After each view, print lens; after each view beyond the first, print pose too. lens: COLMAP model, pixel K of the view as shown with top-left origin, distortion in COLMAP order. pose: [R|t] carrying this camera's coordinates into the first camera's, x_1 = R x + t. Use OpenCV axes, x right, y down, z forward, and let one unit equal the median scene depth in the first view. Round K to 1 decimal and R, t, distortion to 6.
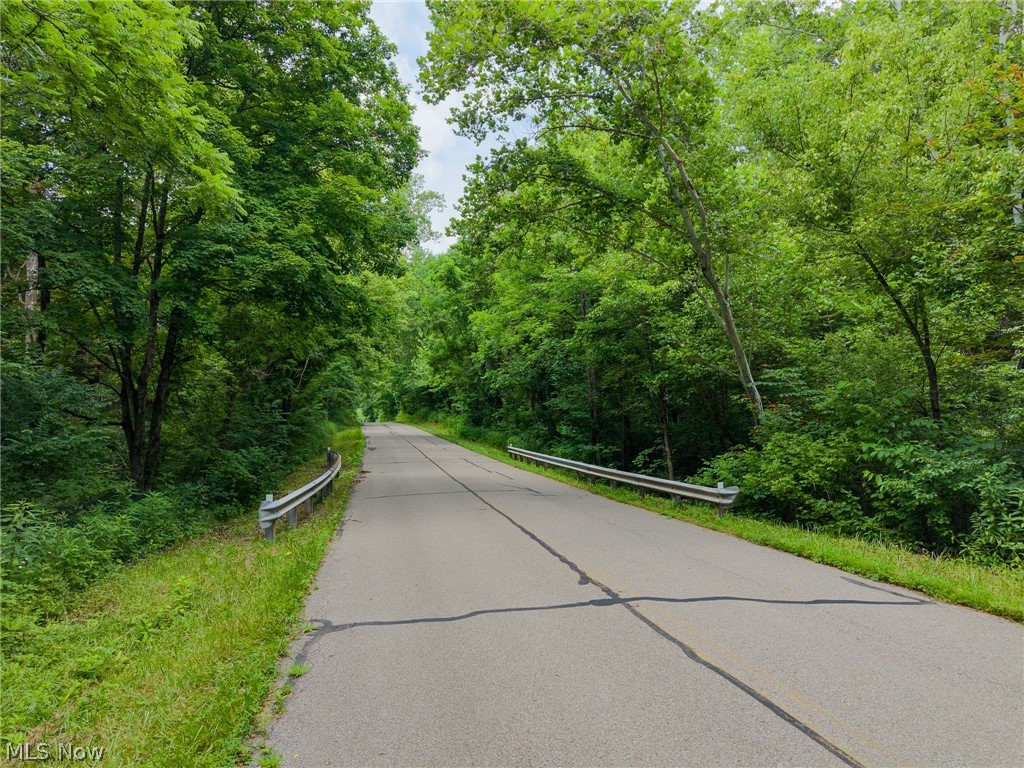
lens RADIAL K [[697.6, 0, 511.8], [0, 697.6, 385.0], [0, 0, 1]] dist [0.016930, -0.002691]
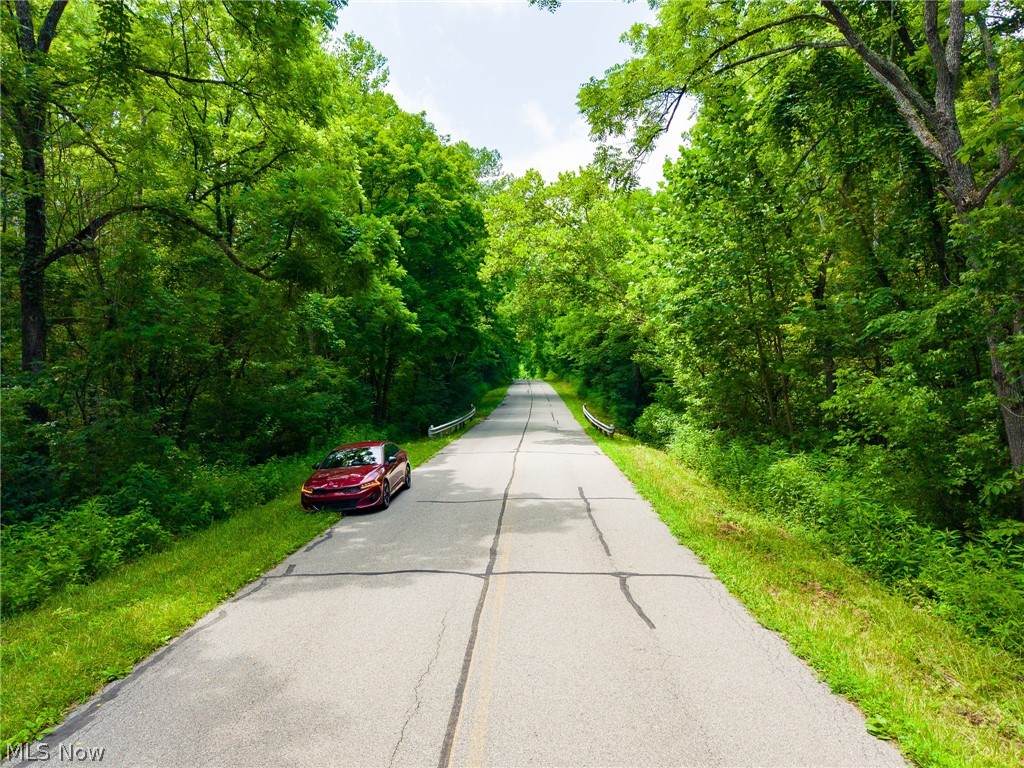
lens RADIAL K [[697.6, 0, 512.2], [0, 697.6, 384.3], [0, 0, 1]] dist [0.016930, -0.002691]
pose [[0.971485, 0.004132, -0.237064, 0.201475], [0.012122, 0.997675, 0.067063, -0.061680], [0.236790, -0.068025, 0.969176, -0.522055]]
